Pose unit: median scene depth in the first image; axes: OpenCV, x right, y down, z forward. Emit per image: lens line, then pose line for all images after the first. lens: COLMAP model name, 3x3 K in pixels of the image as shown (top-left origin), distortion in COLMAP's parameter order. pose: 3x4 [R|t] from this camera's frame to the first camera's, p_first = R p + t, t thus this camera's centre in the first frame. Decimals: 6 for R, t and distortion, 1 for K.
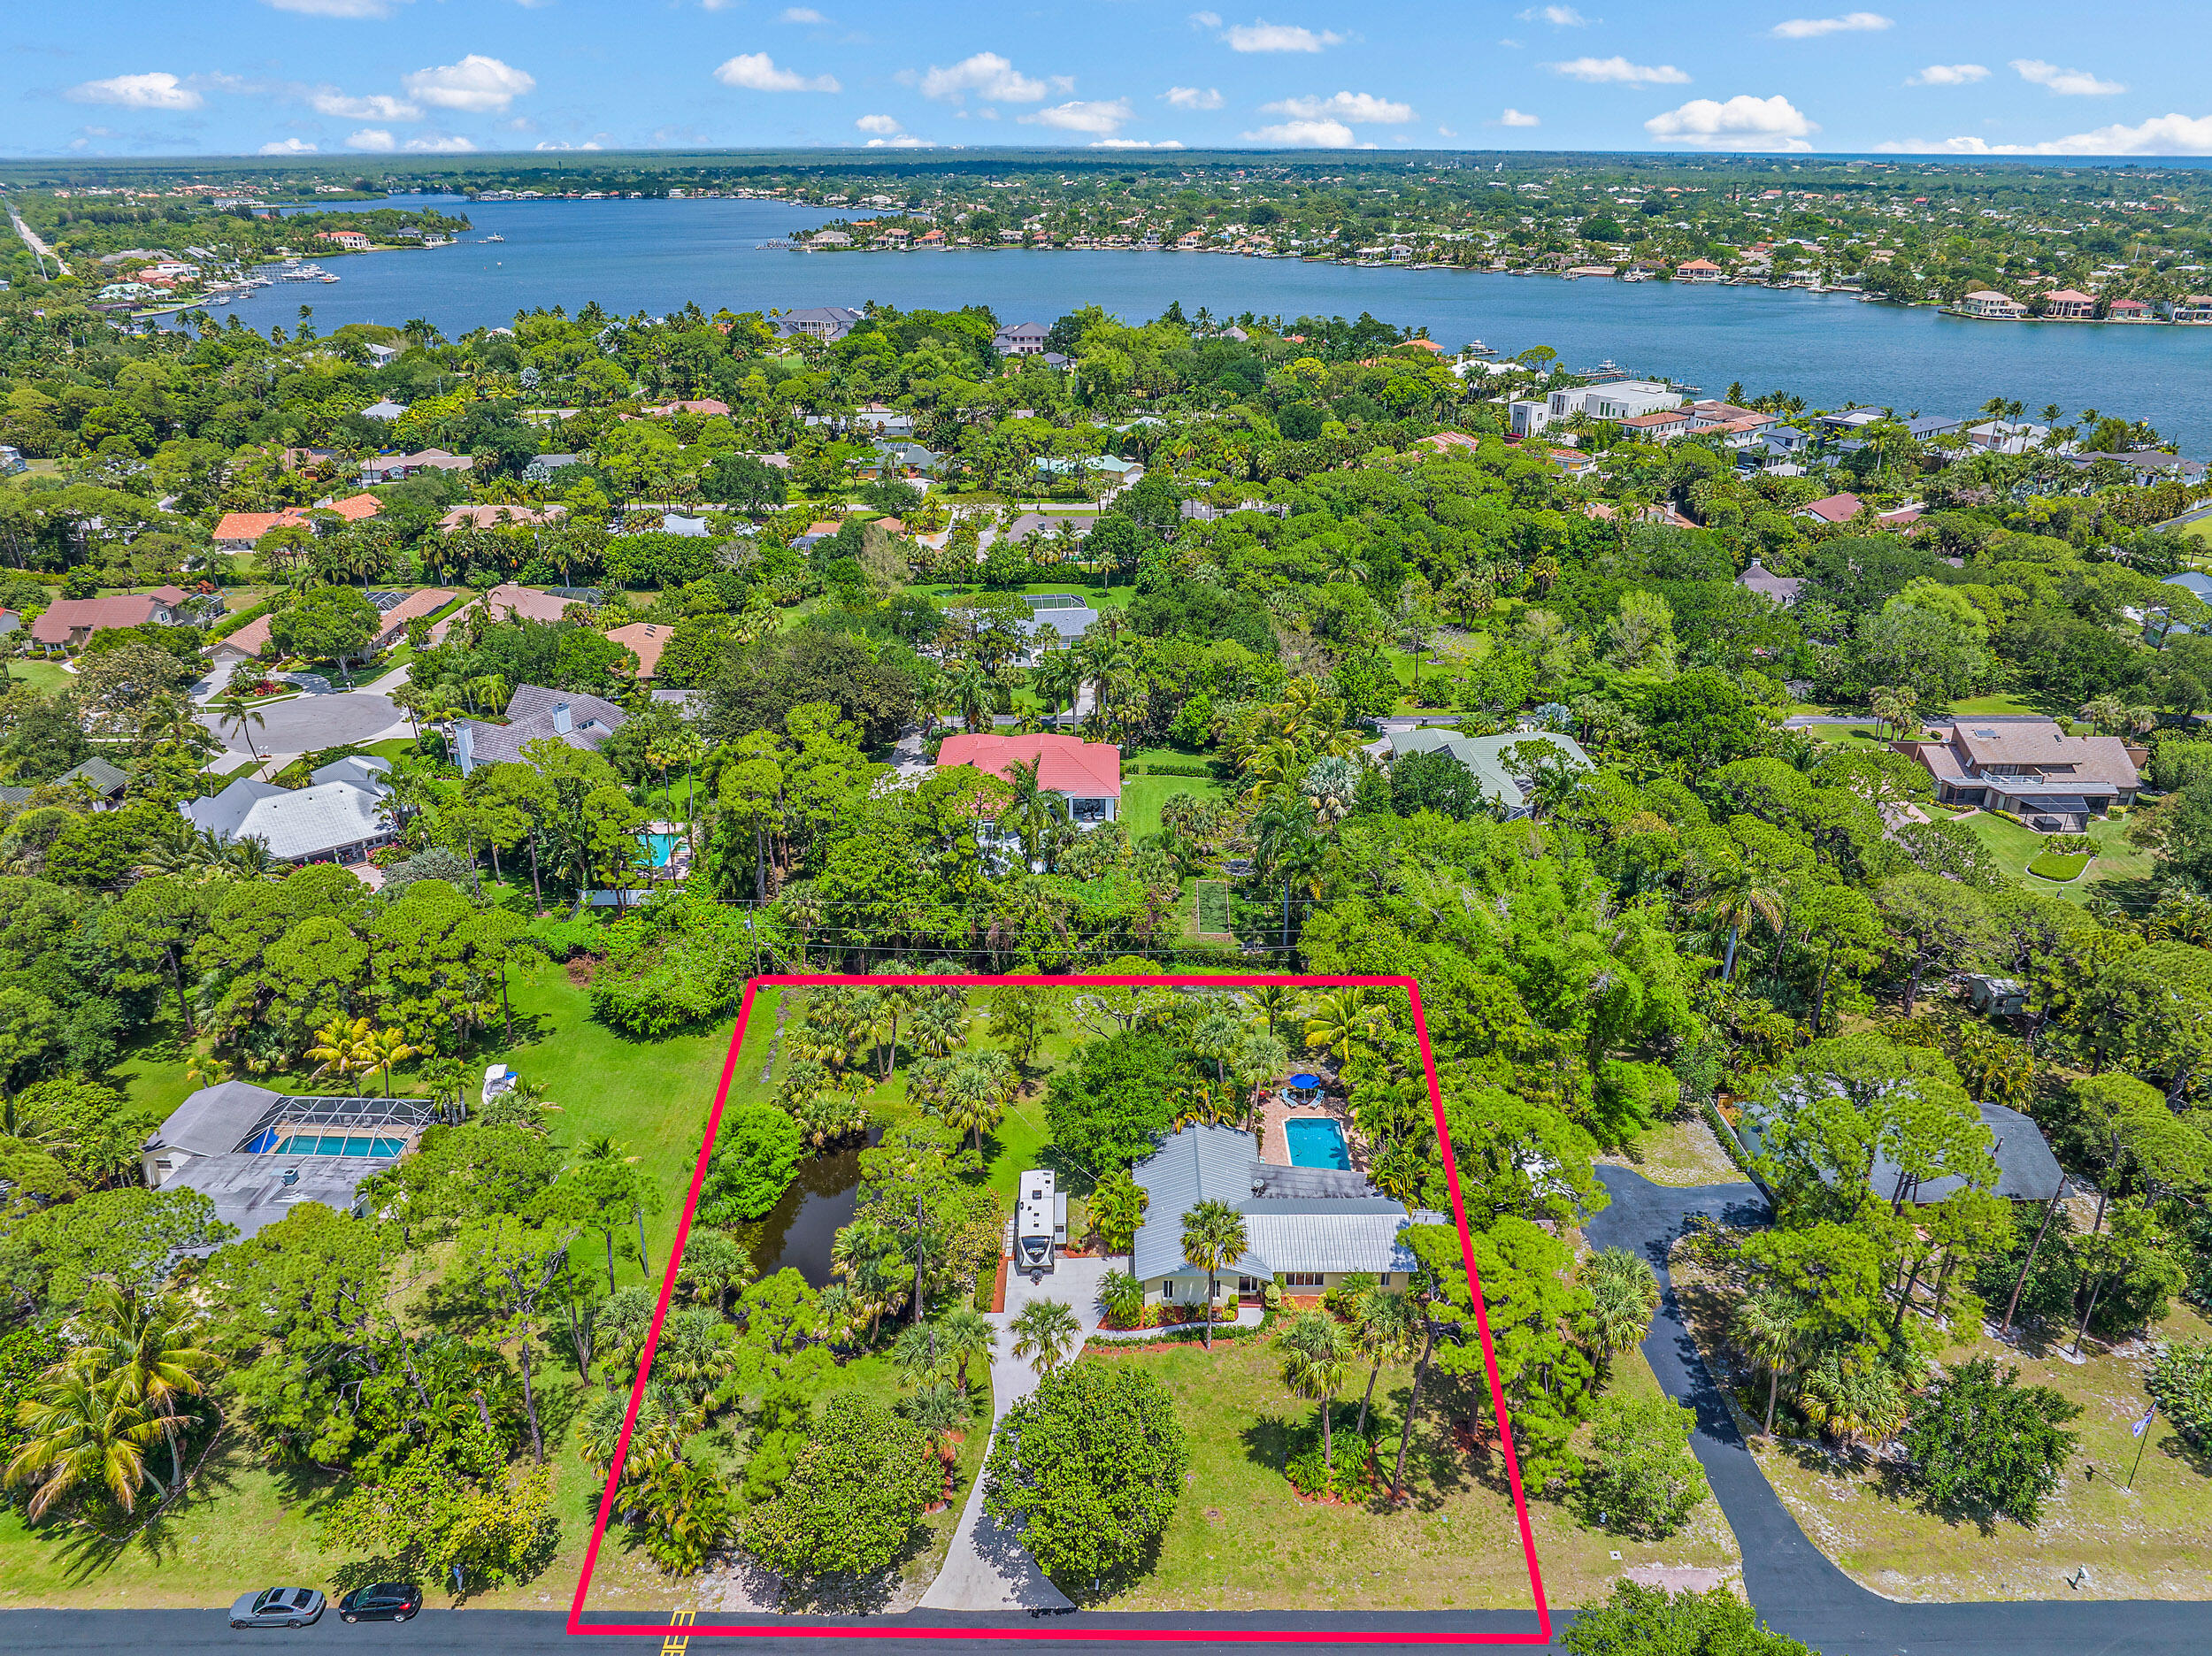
lens RADIAL K [[1559.8, 0, 1106.0], [0, 1559.8, 828.0], [0, 0, 1]] dist [-0.040075, -0.000877]
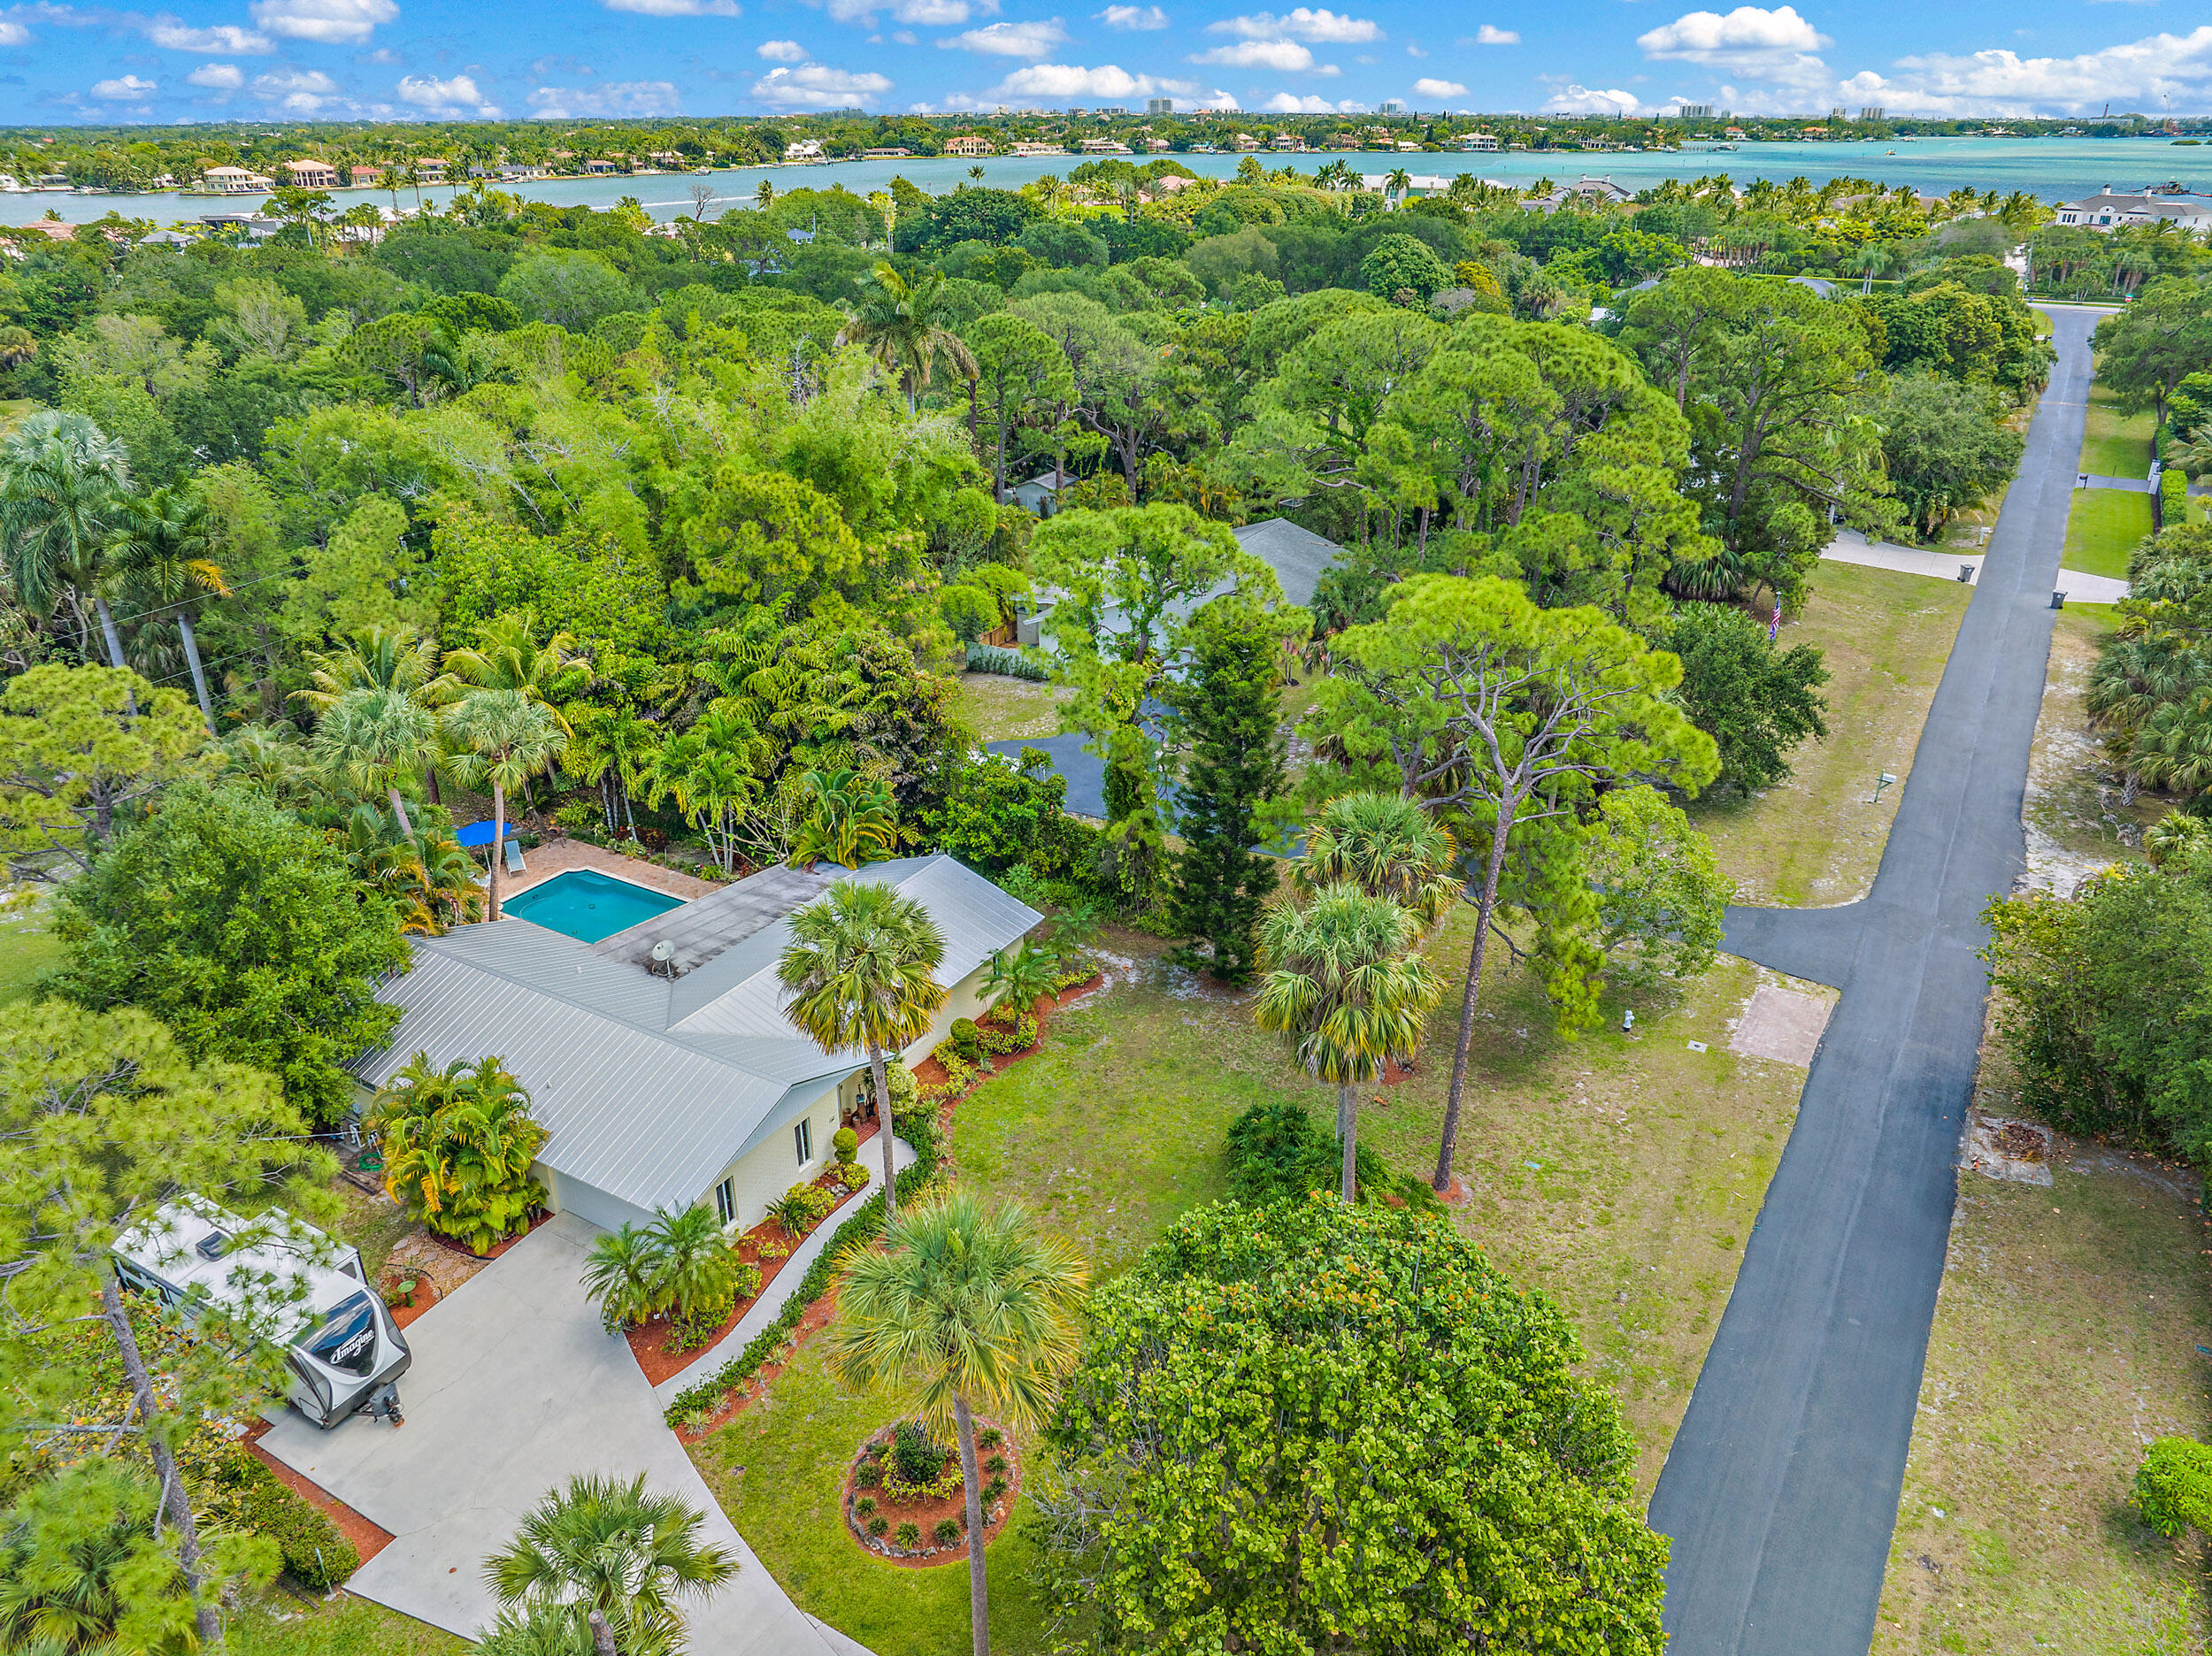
lens RADIAL K [[1575.3, 0, 1103.4], [0, 1575.3, 826.2], [0, 0, 1]] dist [-0.041013, 0.003339]
pose [[0.514913, -0.359236, 0.778341, -0.164944], [0.346776, 0.917641, 0.194118, 0.136404], [-0.783971, 0.169956, 0.597079, 0.560781]]
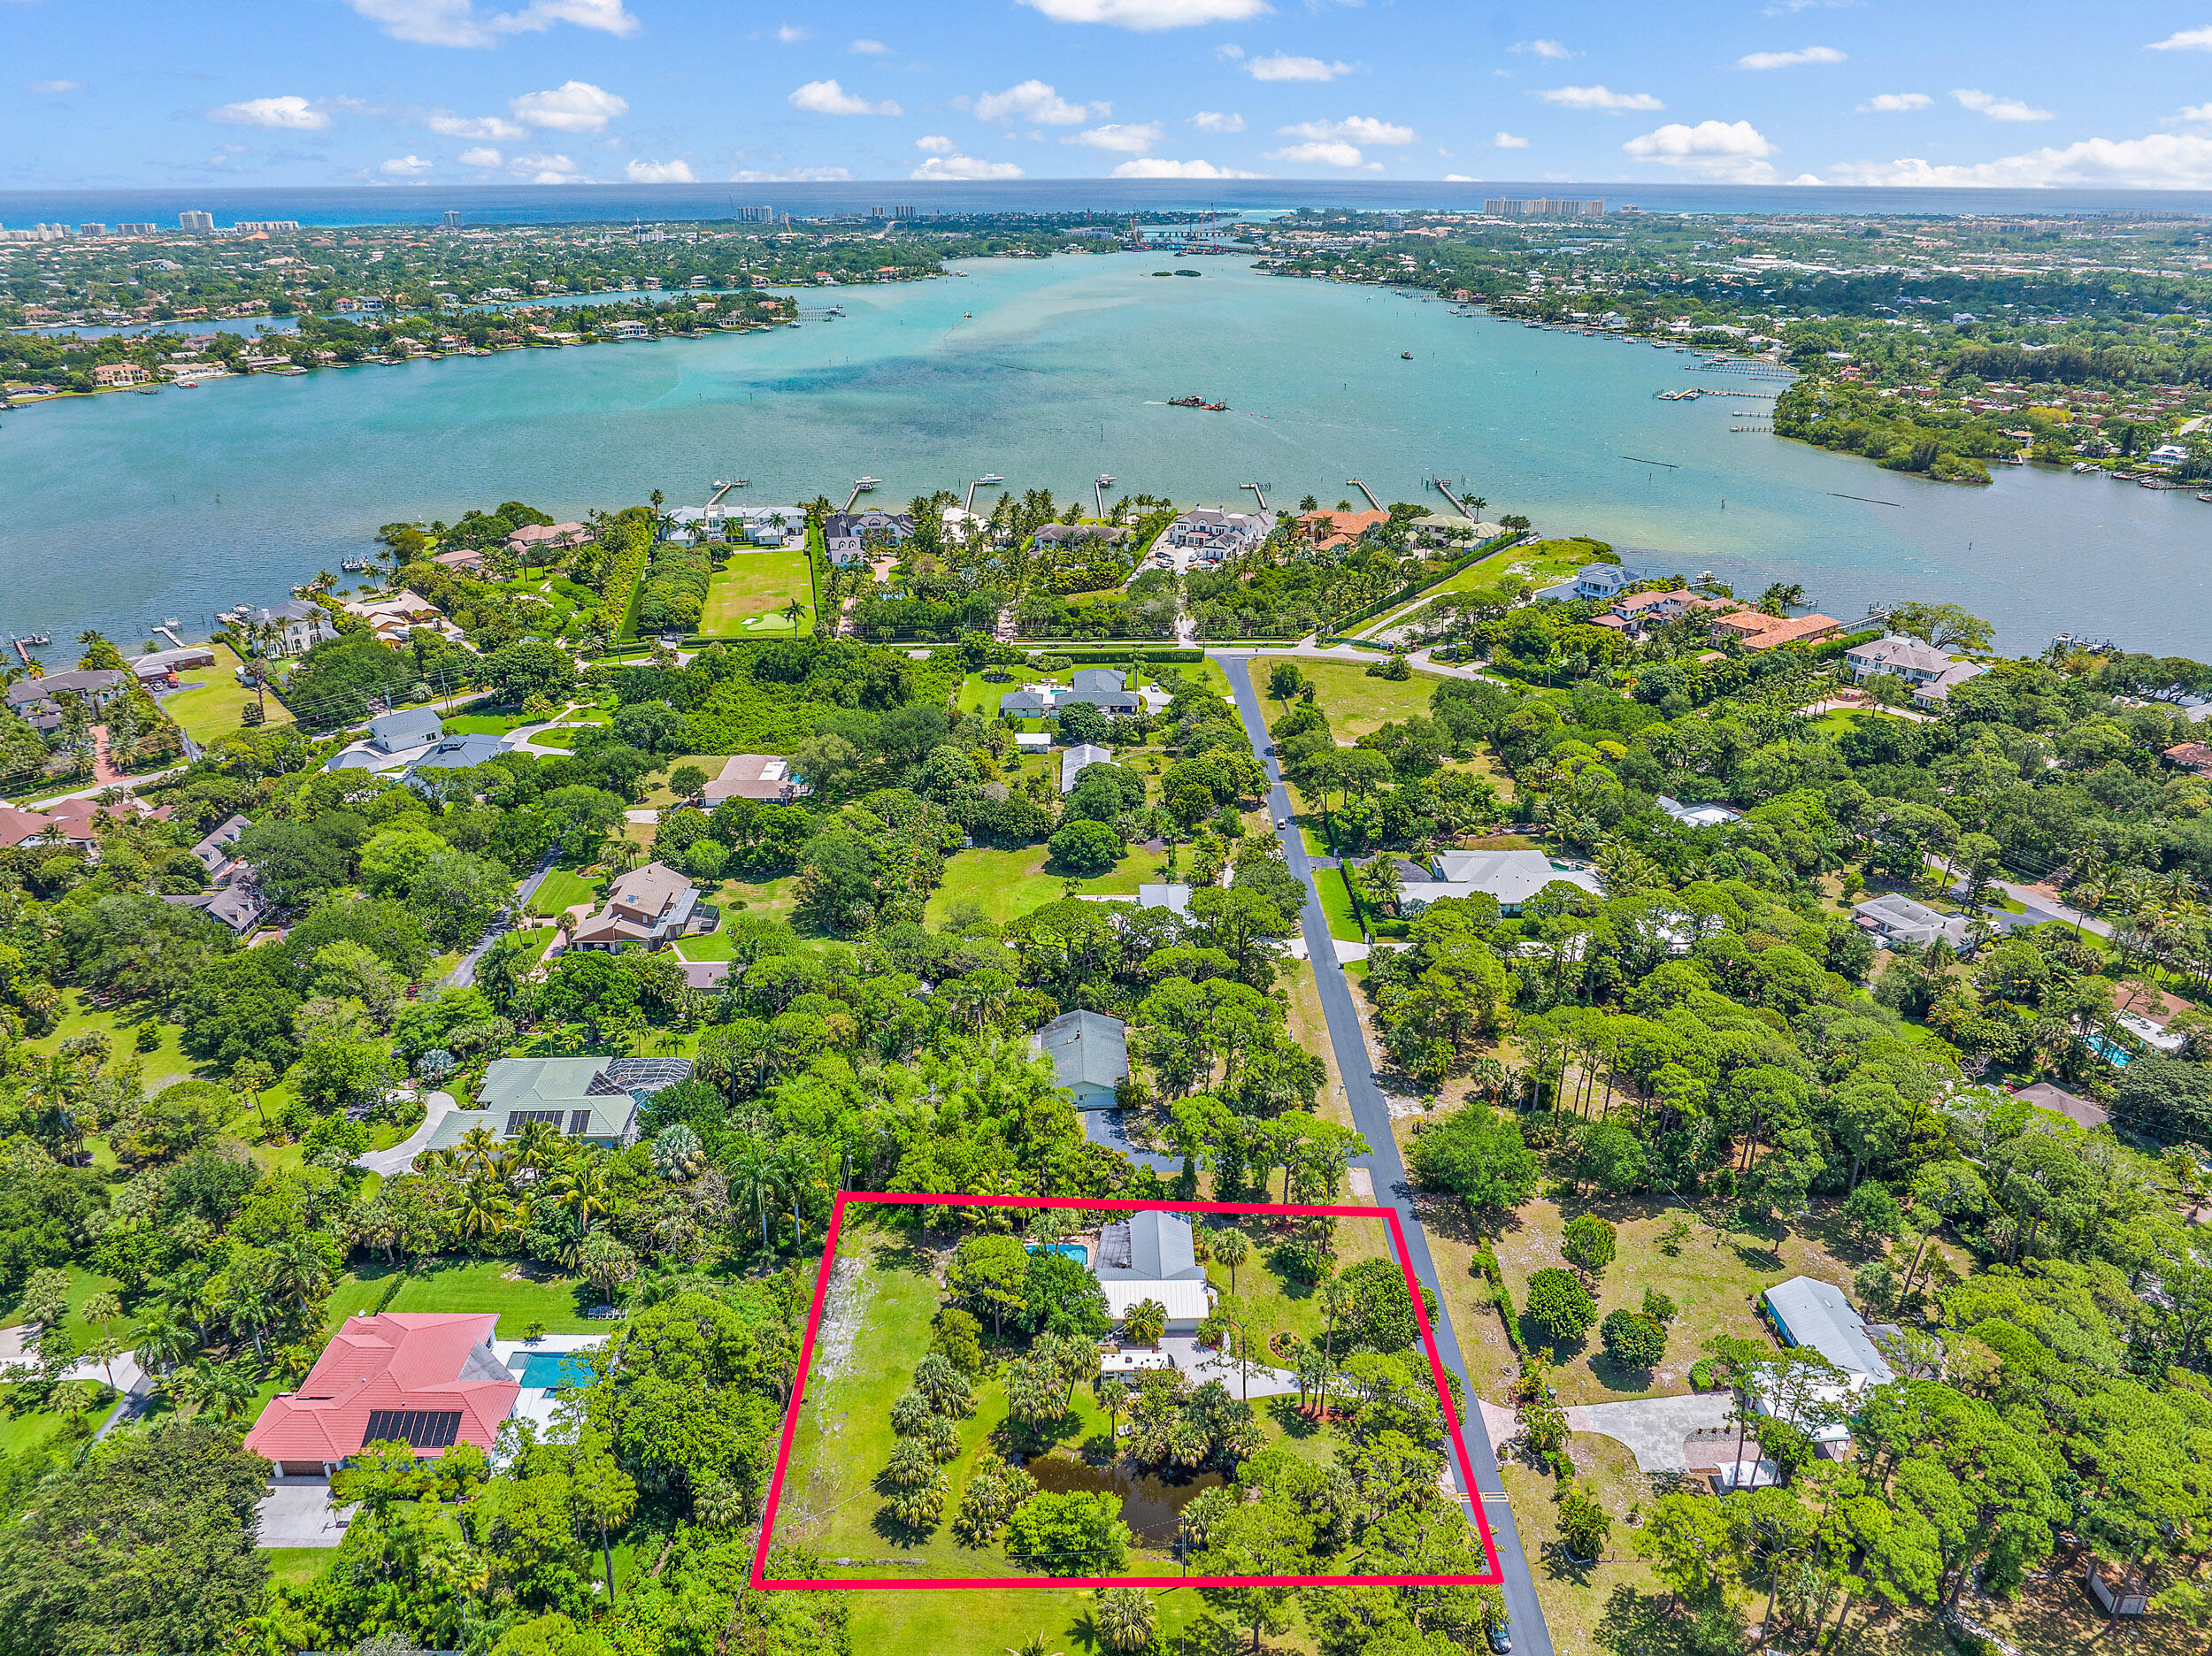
lens RADIAL K [[1556.8, 0, 1106.1], [0, 1556.8, 849.6], [0, 0, 1]] dist [-0.038291, -0.004268]
pose [[-0.008778, -0.392177, 0.919848, -1.151767], [0.401406, 0.841133, 0.362448, -0.690702], [-0.915858, 0.372414, 0.150039, 0.549984]]
